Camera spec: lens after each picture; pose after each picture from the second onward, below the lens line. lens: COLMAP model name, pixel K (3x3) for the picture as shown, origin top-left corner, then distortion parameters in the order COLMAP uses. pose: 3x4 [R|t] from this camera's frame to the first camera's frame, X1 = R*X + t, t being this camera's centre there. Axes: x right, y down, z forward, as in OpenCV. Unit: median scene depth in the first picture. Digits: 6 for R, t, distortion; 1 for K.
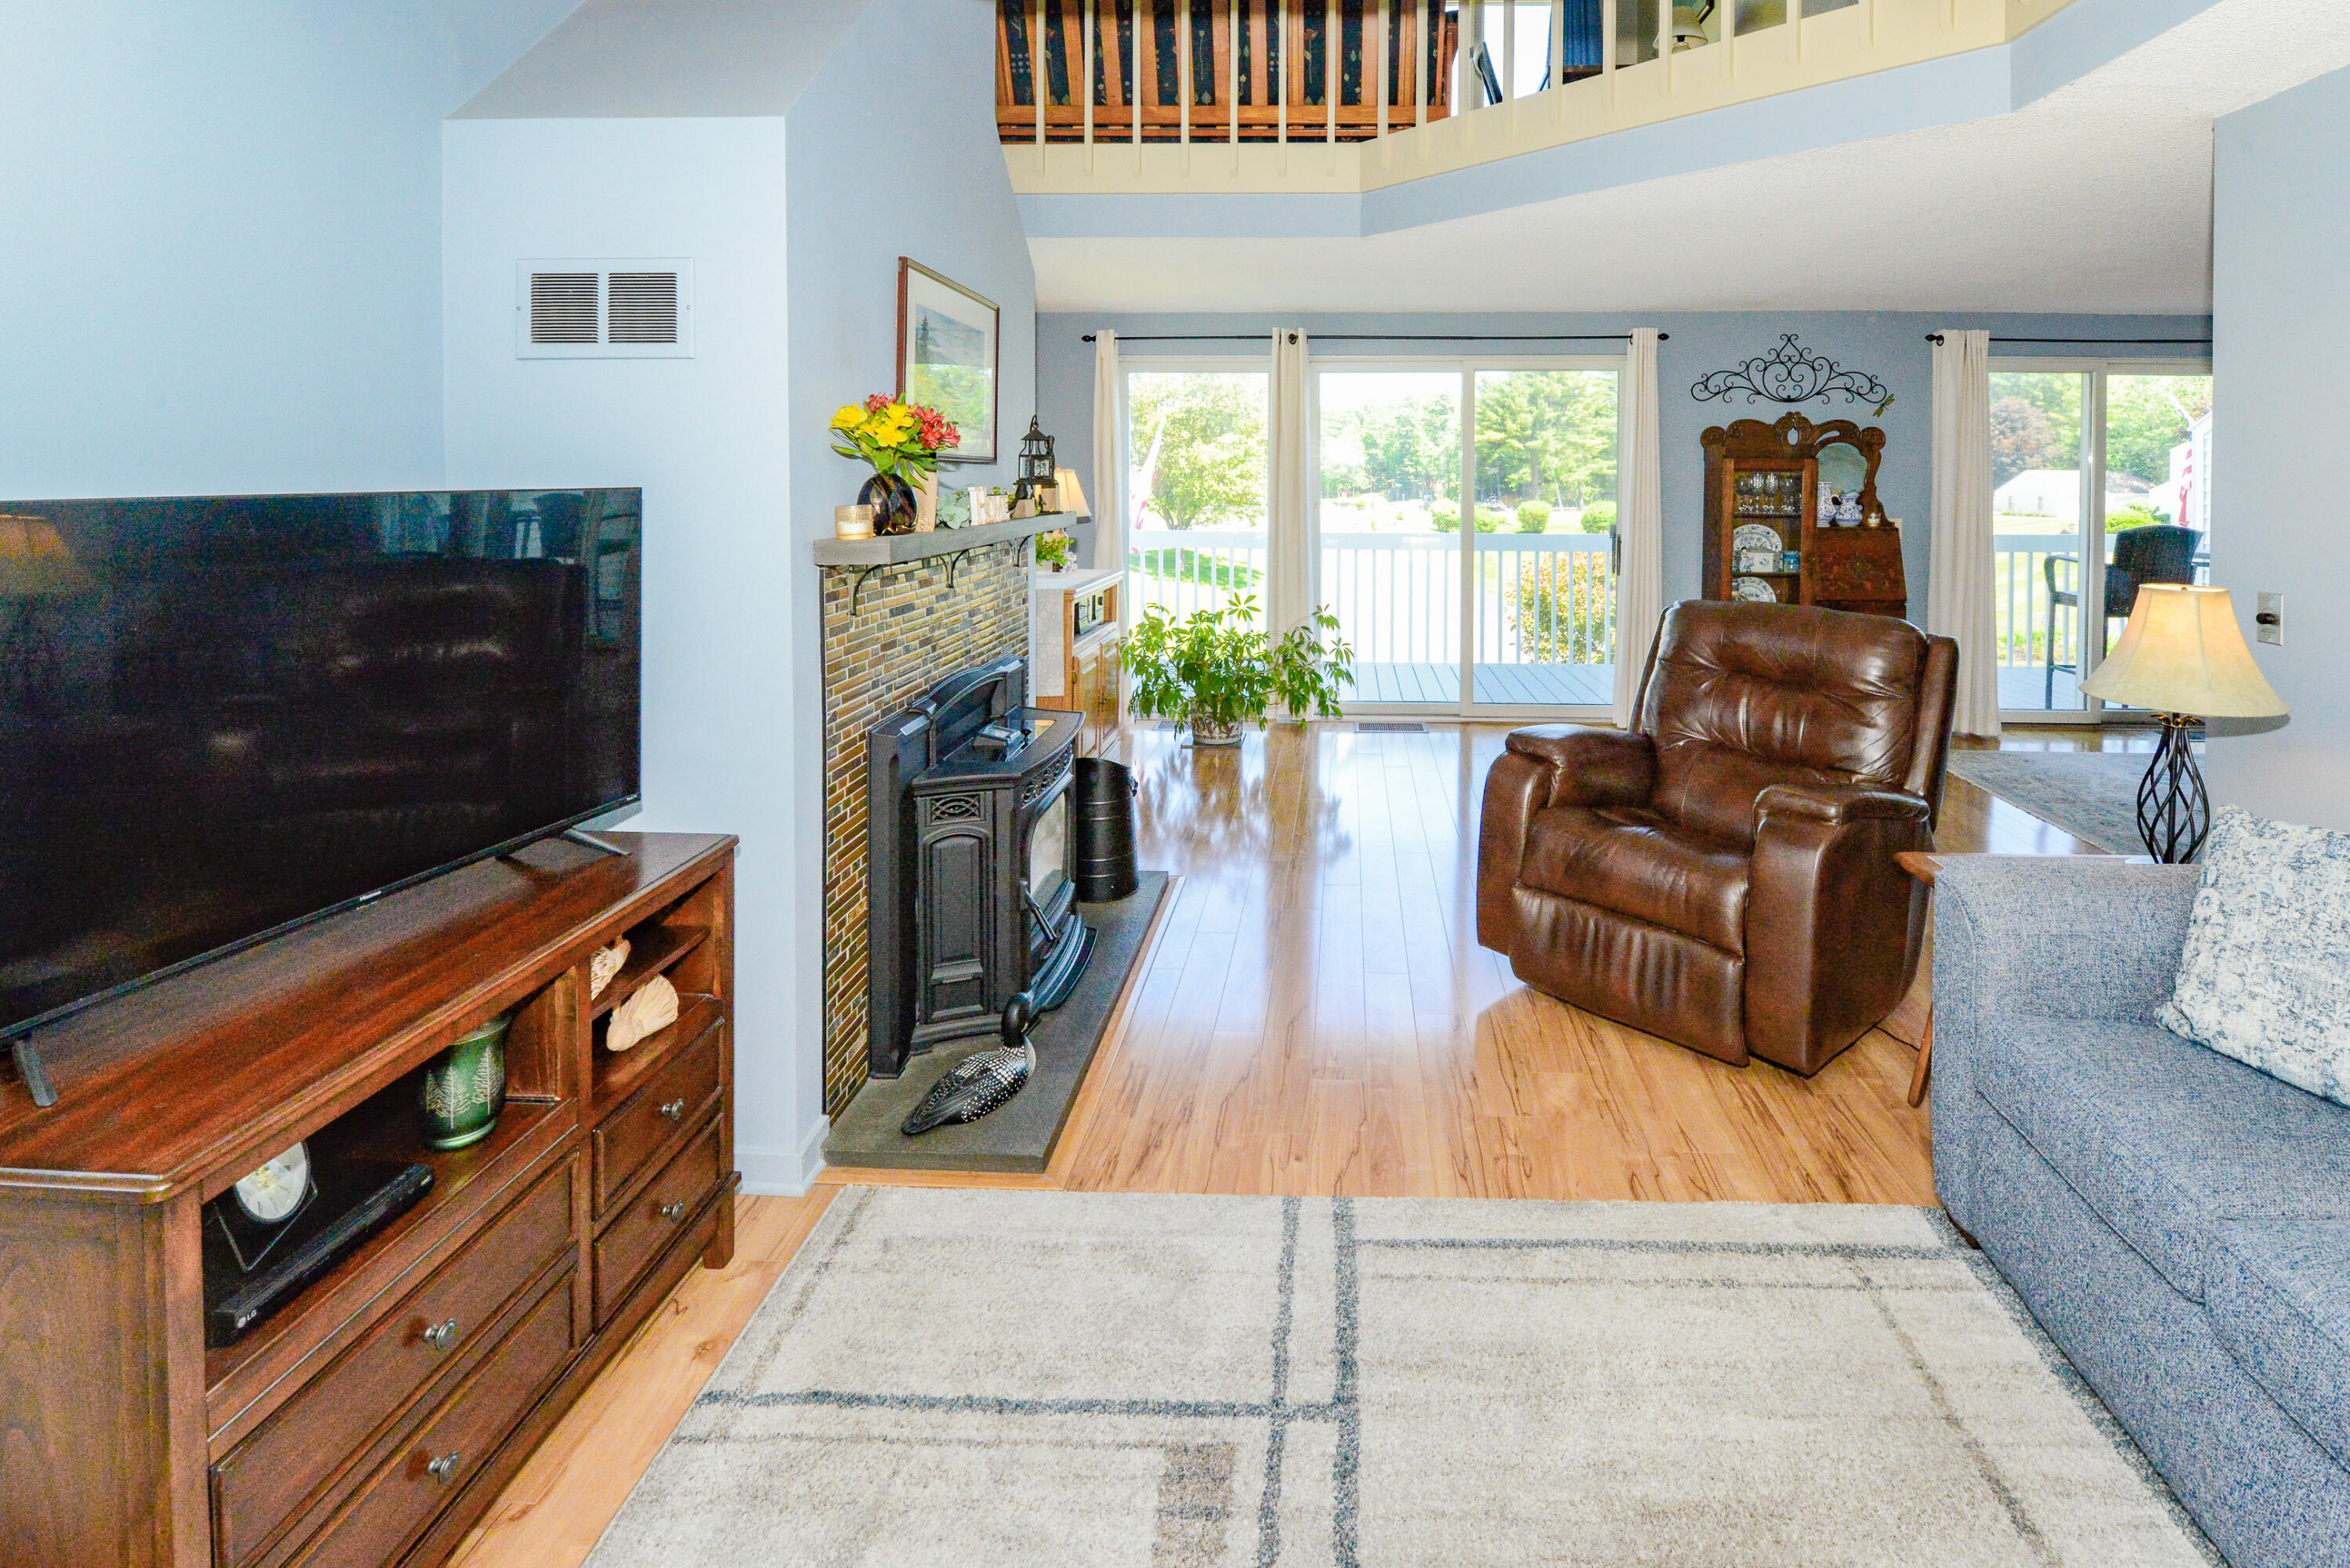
lens RADIAL K [[1132.4, 0, 1302.9], [0, 1132.4, 501.0], [0, 0, 1]] dist [-0.002358, -0.004103]
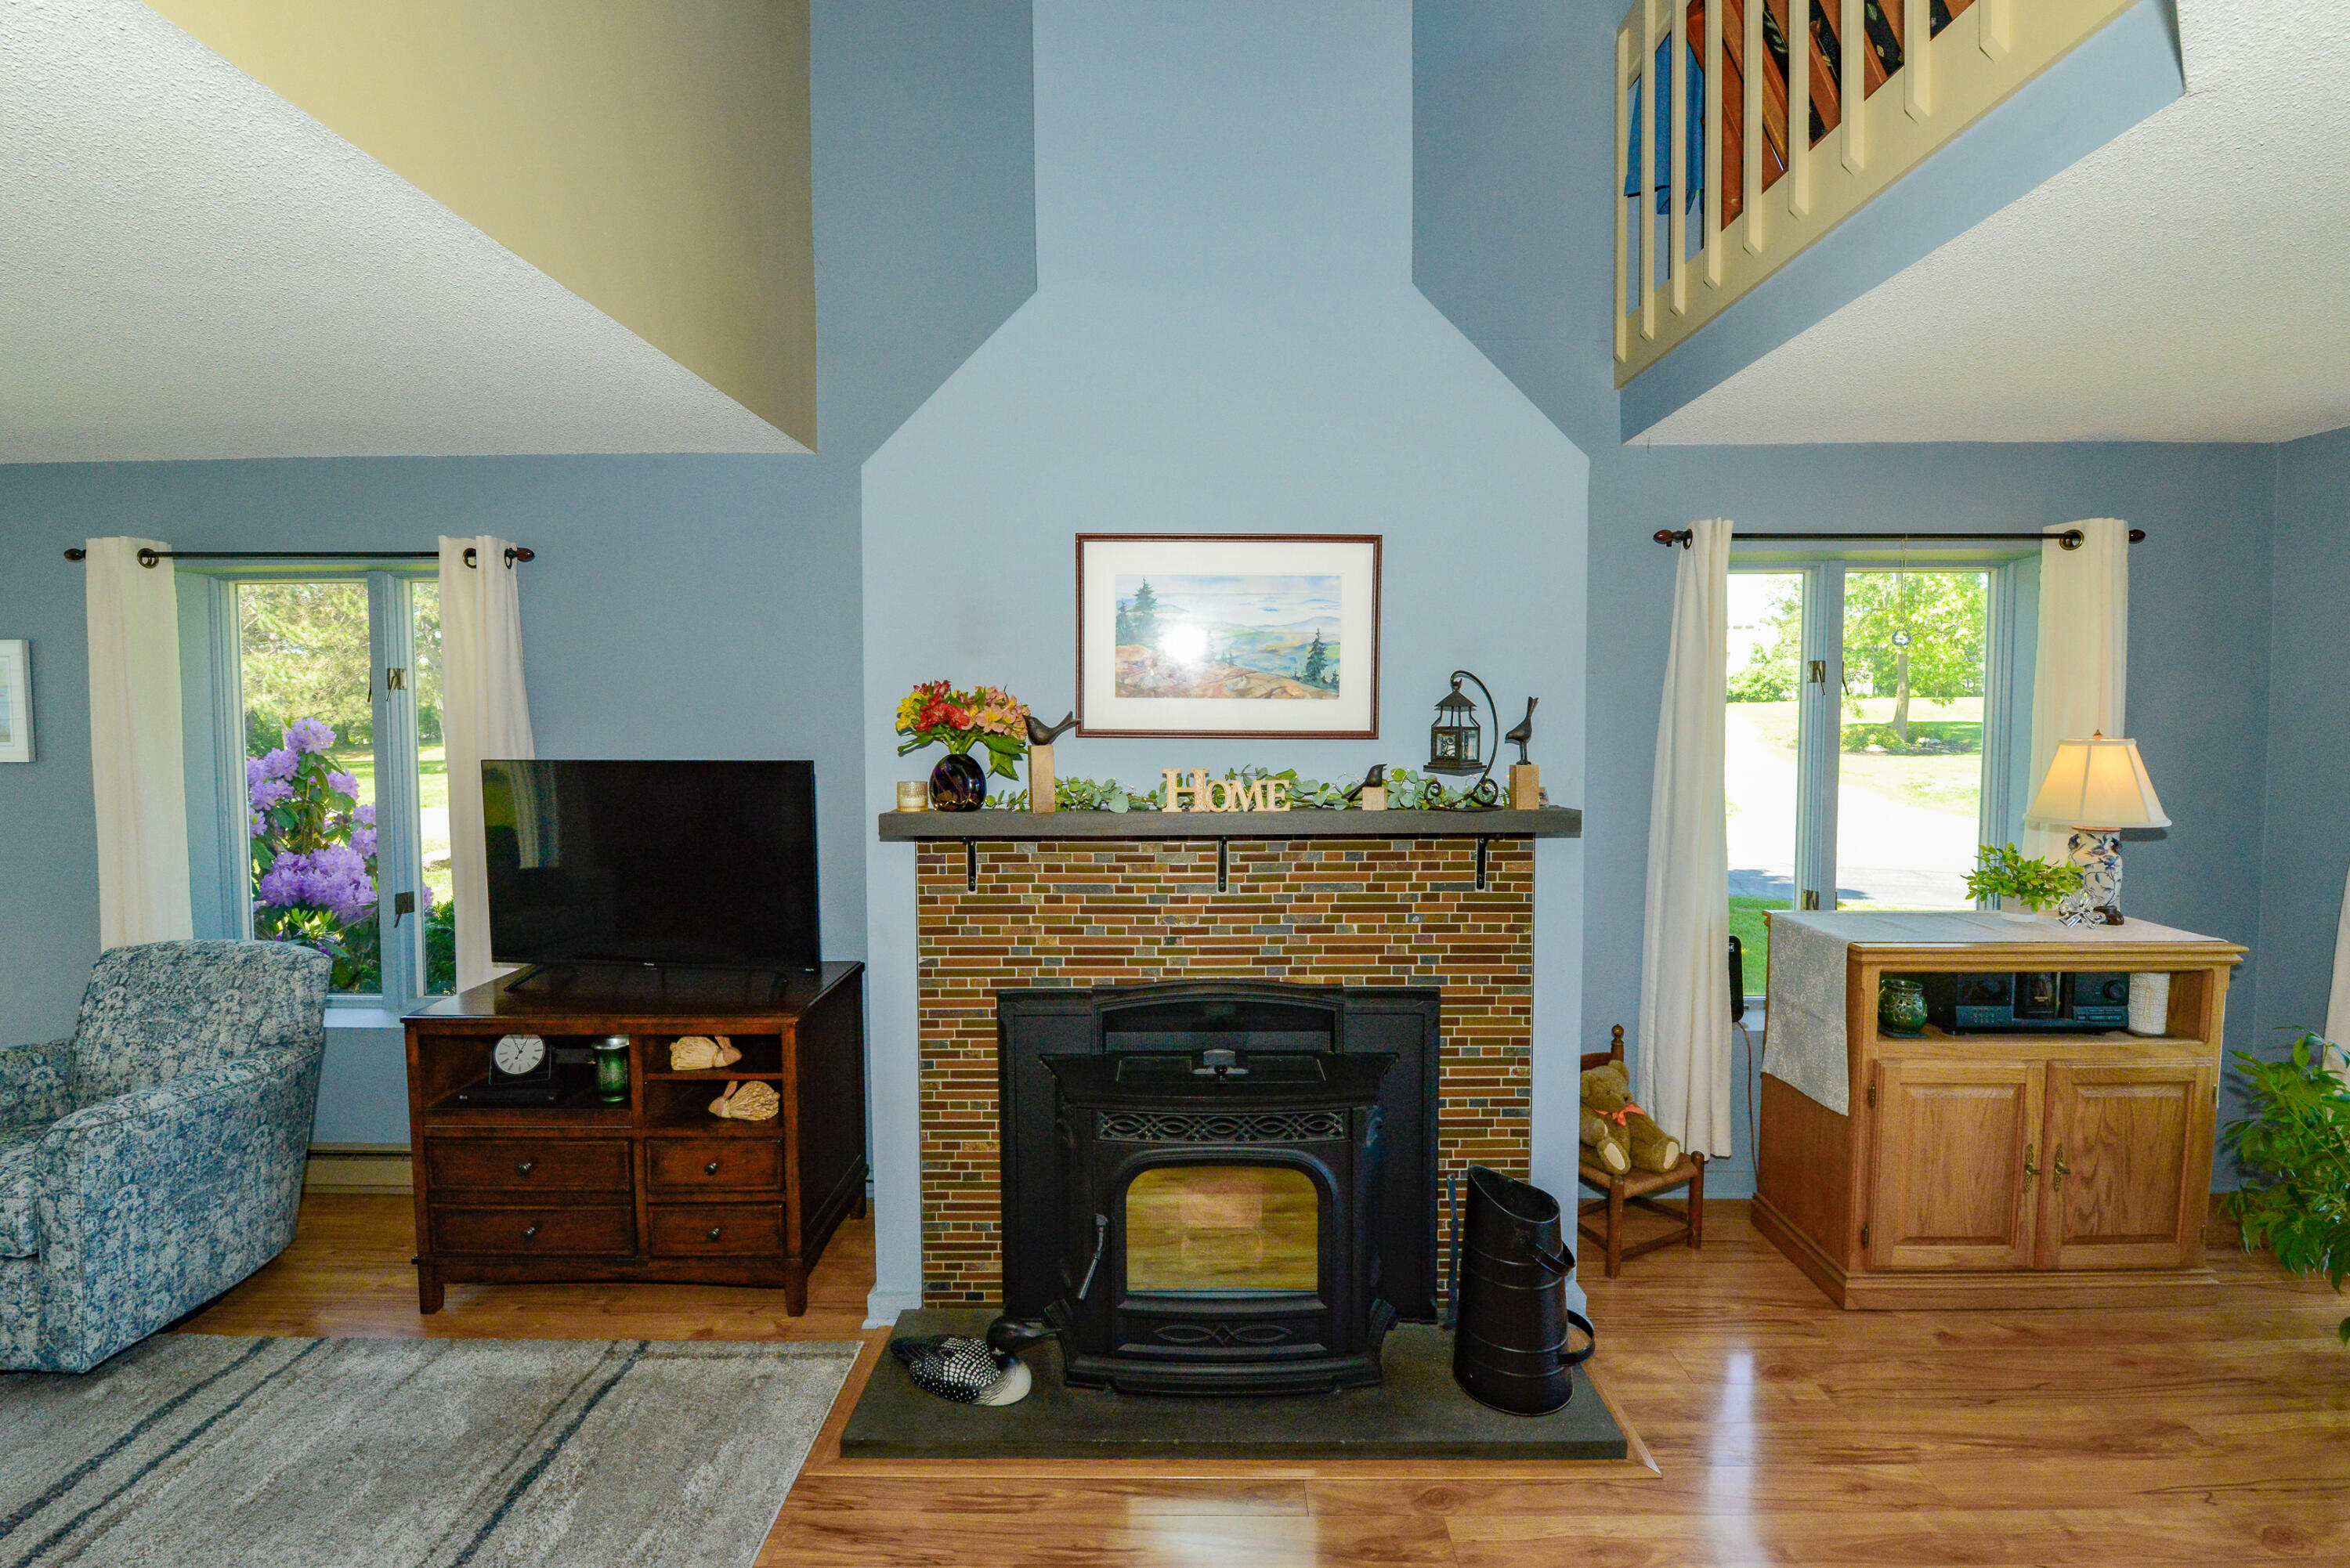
lens RADIAL K [[1048.0, 0, 1220.0], [0, 1048.0, 759.4], [0, 0, 1]] dist [-0.021616, -0.003261]
pose [[0.046712, 0.049375, -0.997687, 0.876651], [-0.025040, 0.998522, 0.048244, -0.105914], [0.998595, 0.022728, 0.047879, 1.652549]]
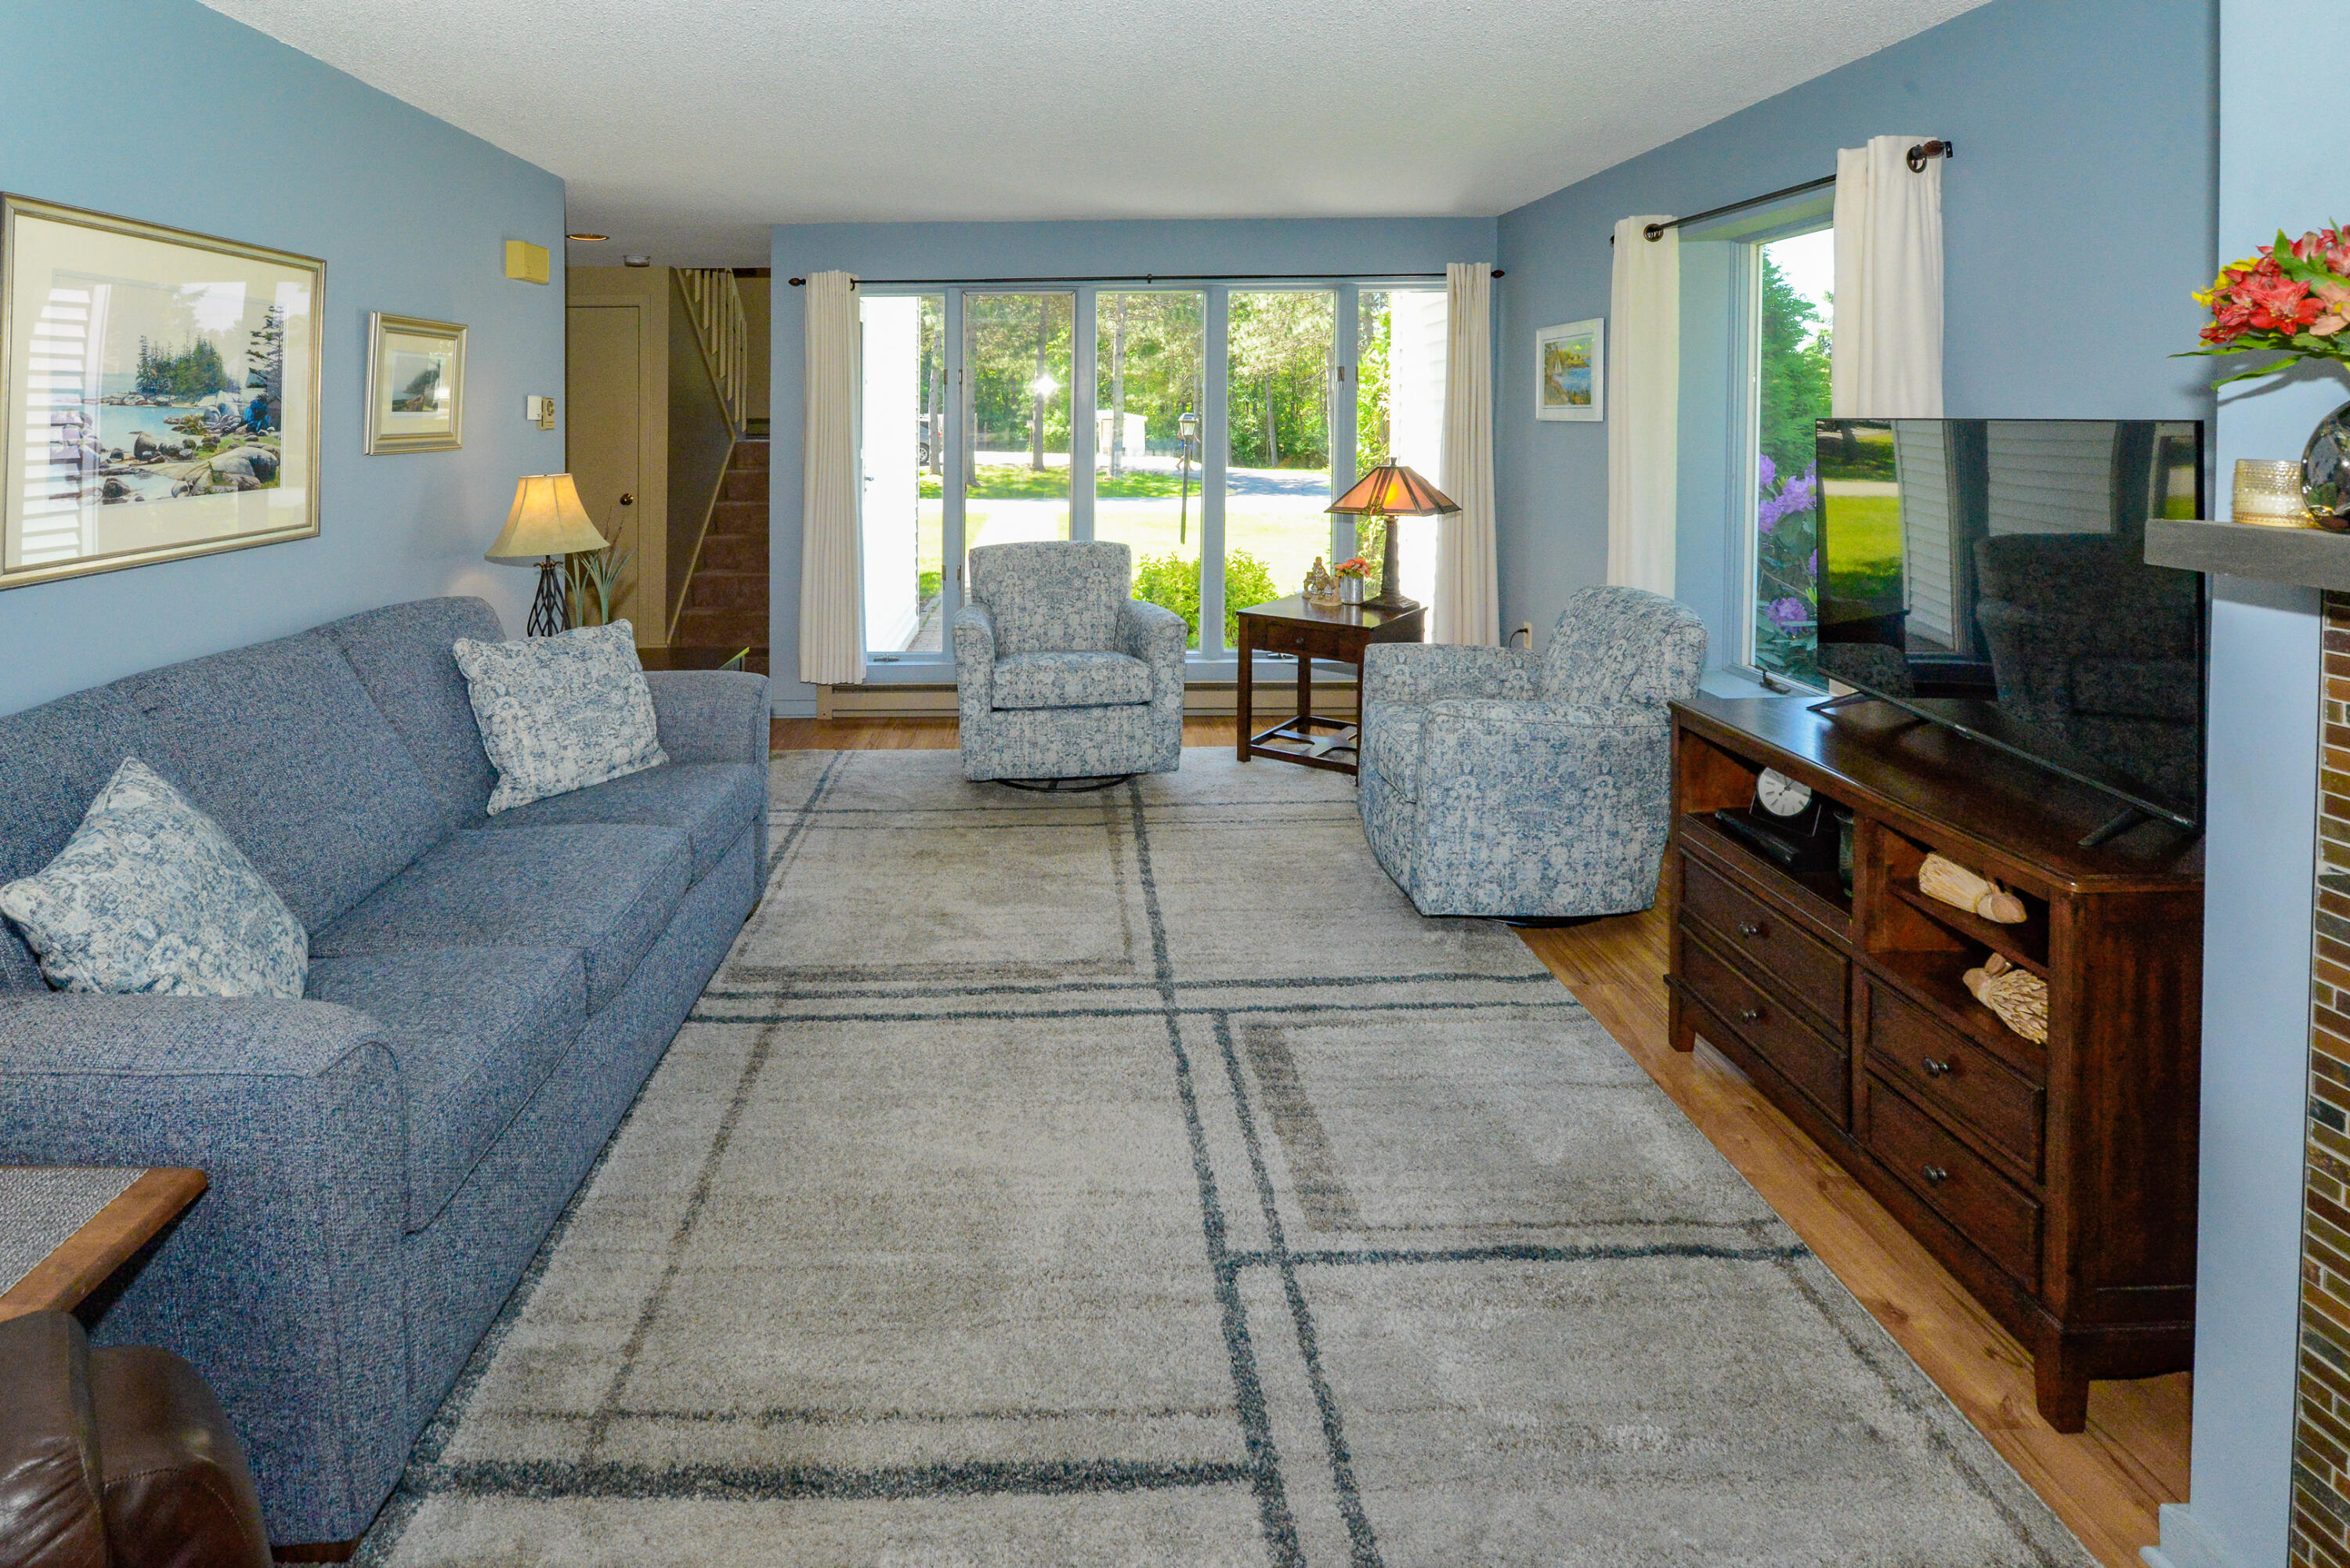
lens RADIAL K [[1132.4, 0, 1028.5], [0, 1132.4, 442.3], [0, 0, 1]] dist [-0.002358, -0.004103]
pose [[-0.999808, 0.004027, -0.019197, 0.233515], [0.003014, 0.998615, 0.052532, -0.046649], [0.019382, 0.052464, -0.998435, 1.959100]]
